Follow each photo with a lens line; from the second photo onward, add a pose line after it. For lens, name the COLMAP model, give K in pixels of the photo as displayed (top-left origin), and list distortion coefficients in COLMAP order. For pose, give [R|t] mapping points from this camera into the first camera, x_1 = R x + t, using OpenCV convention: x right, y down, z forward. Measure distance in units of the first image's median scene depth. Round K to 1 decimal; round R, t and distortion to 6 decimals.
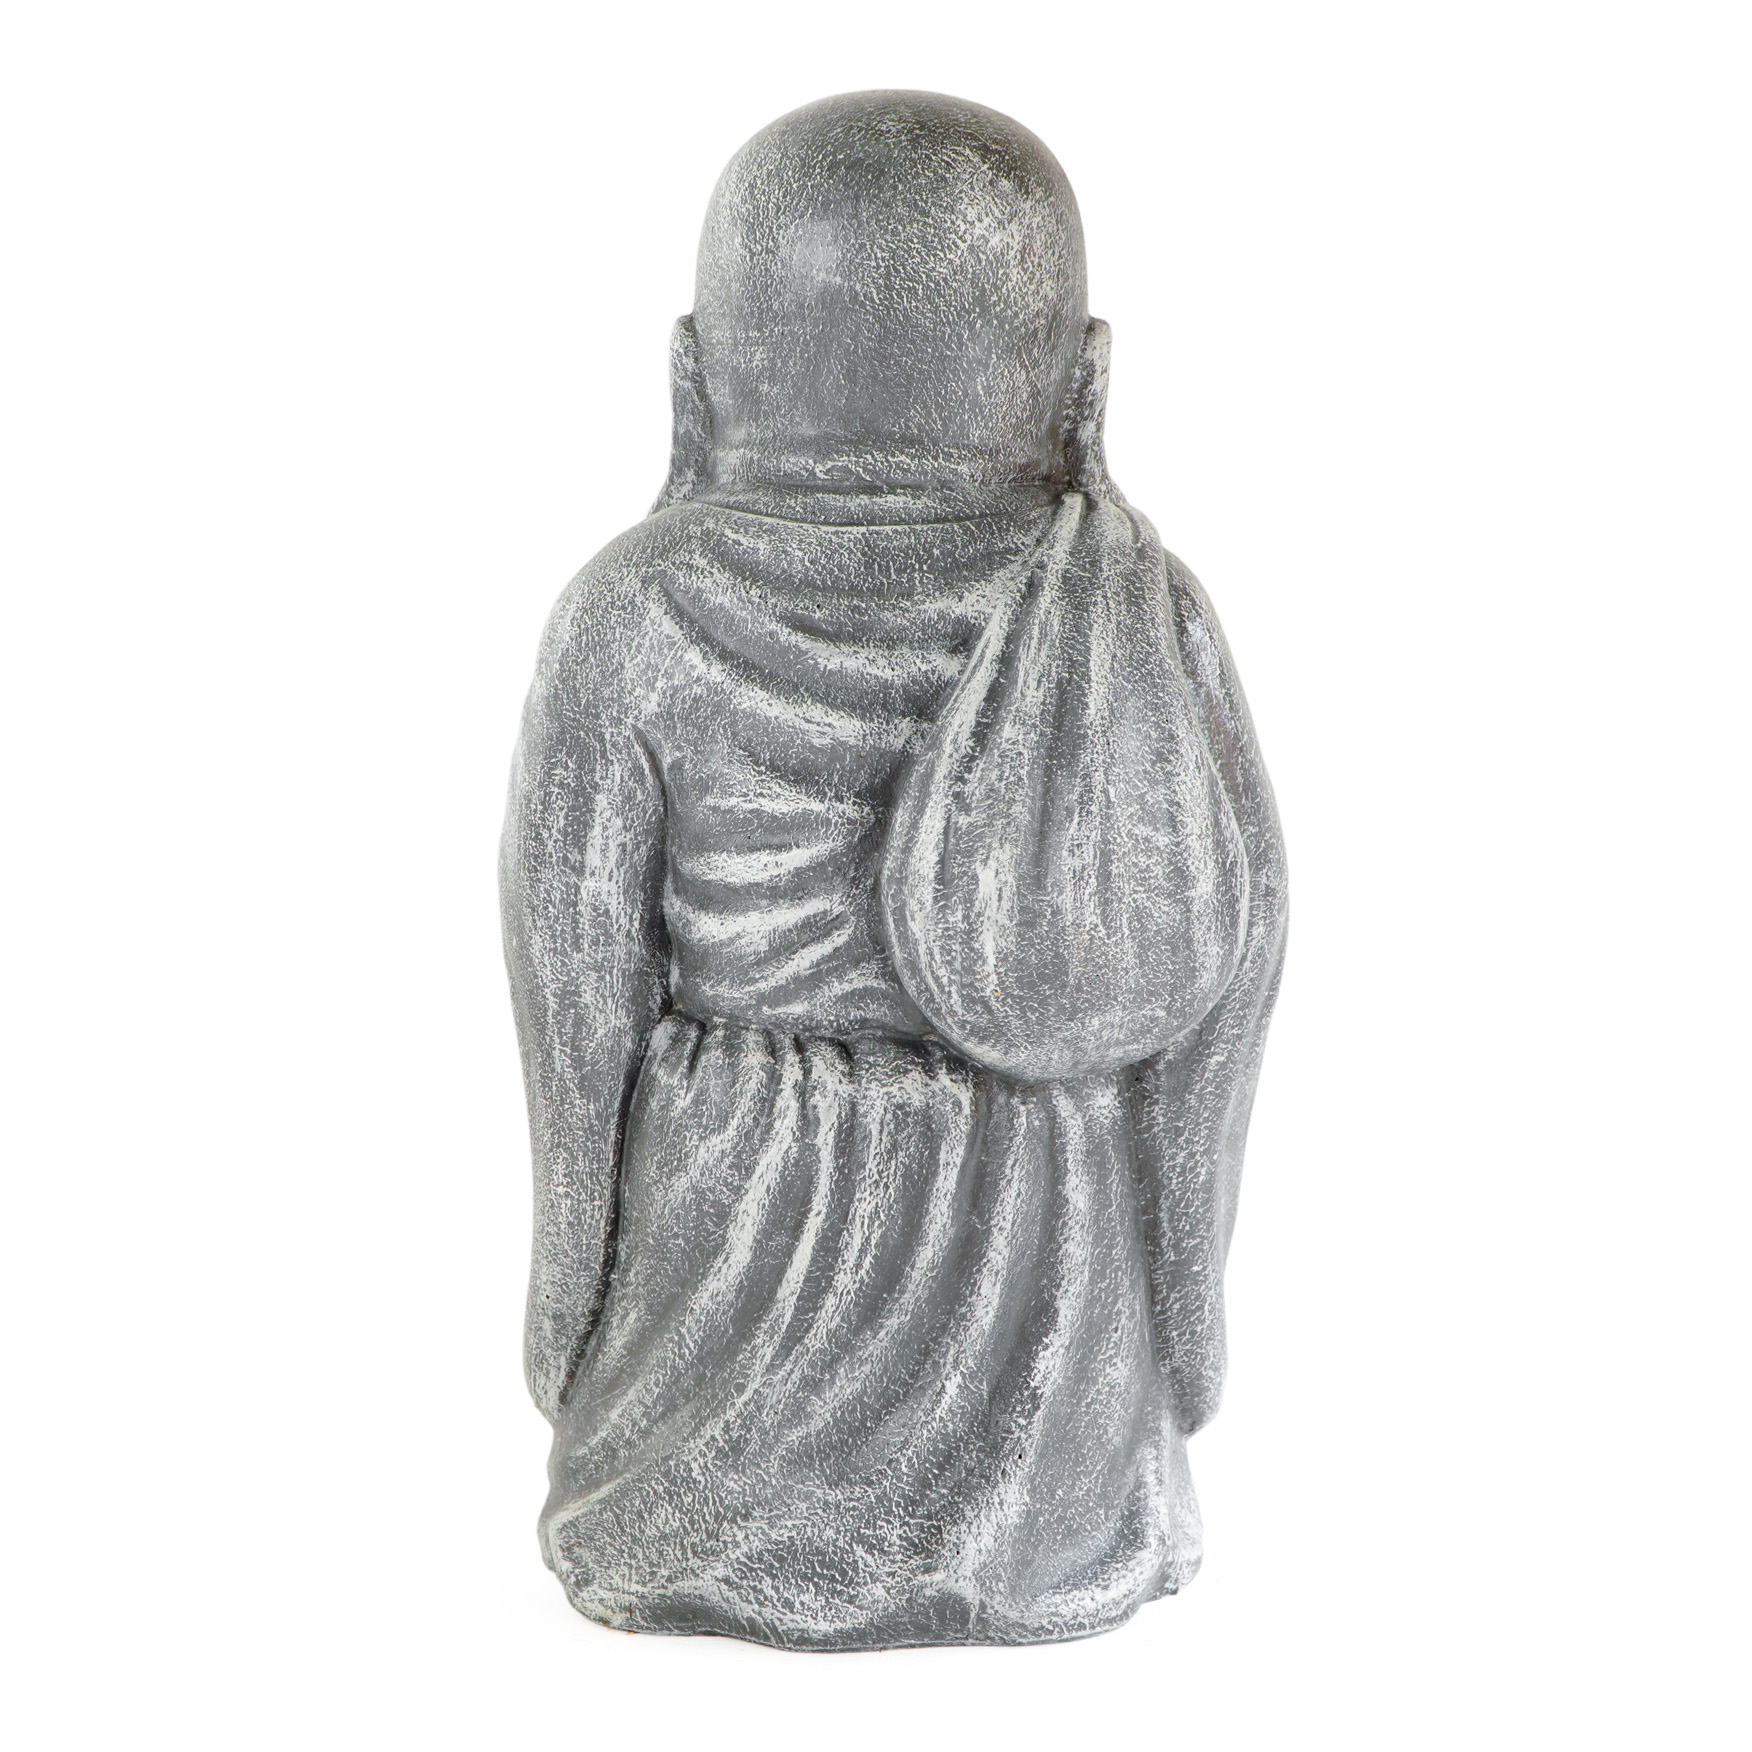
lens RADIAL K [[2218.8, 0, 873.1], [0, 2218.8, 877.8], [0, 0, 1]] dist [0.014338, 0.000000]
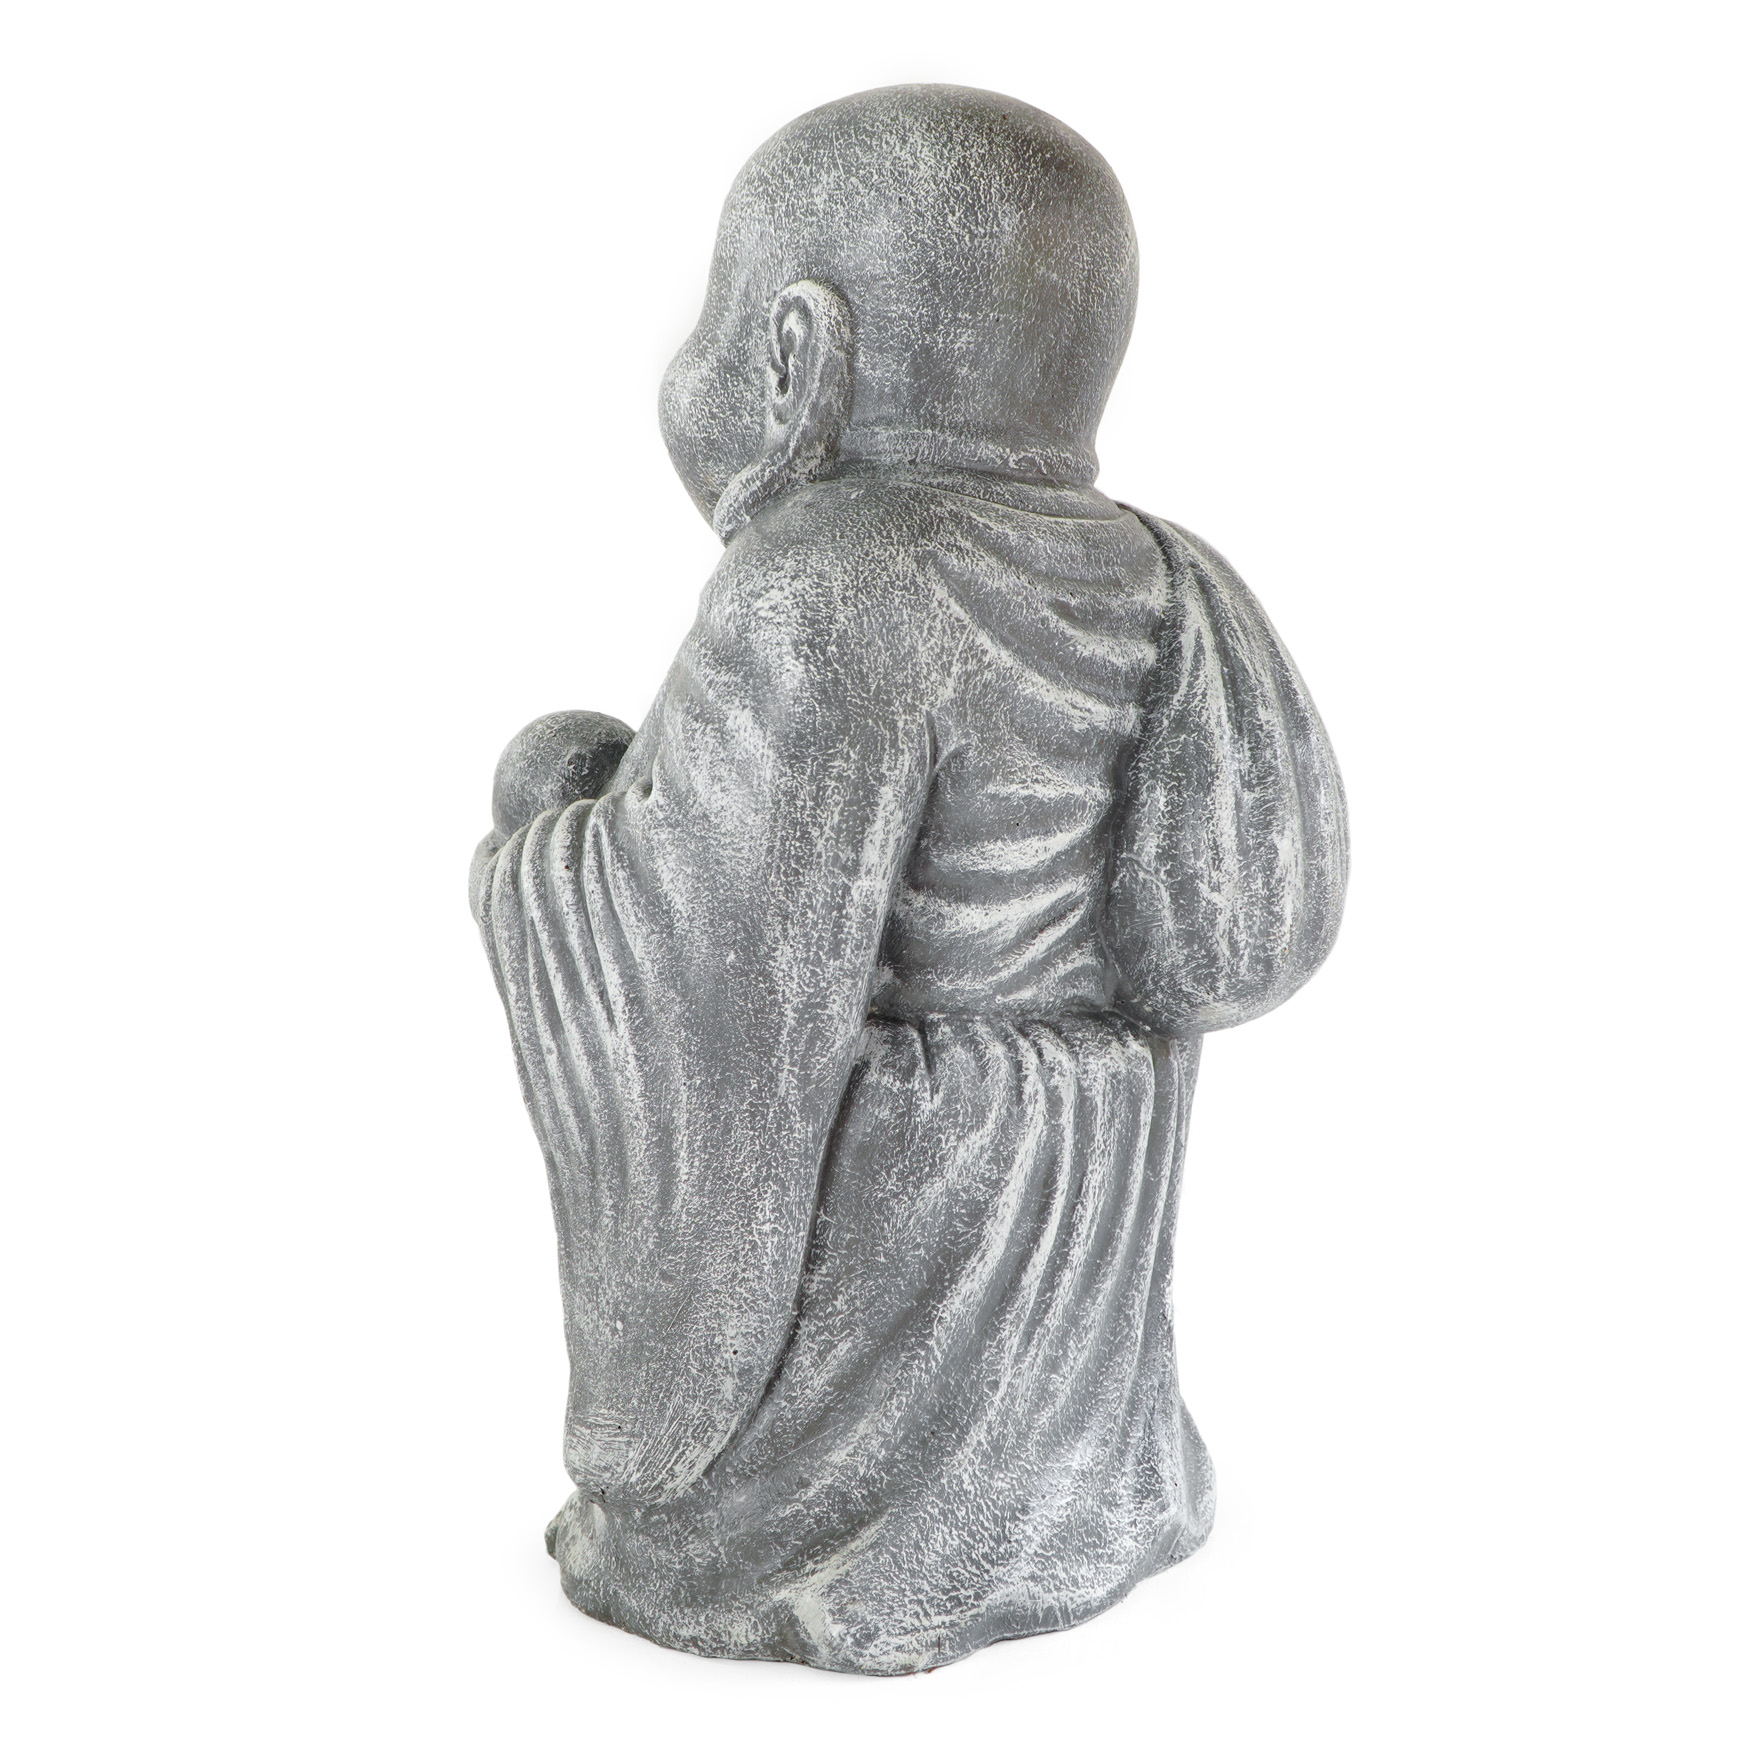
lens RADIAL K [[2218.8, 0, 873.4], [0, 2218.8, 870.5], [0, 0, 1]] dist [0.014338, 0.000000]
pose [[0.660692, -0.056159, 0.748553, -0.832439], [0.064923, 0.997736, 0.017551, -0.018926], [-0.747844, 0.037003, 0.662842, 0.385542]]
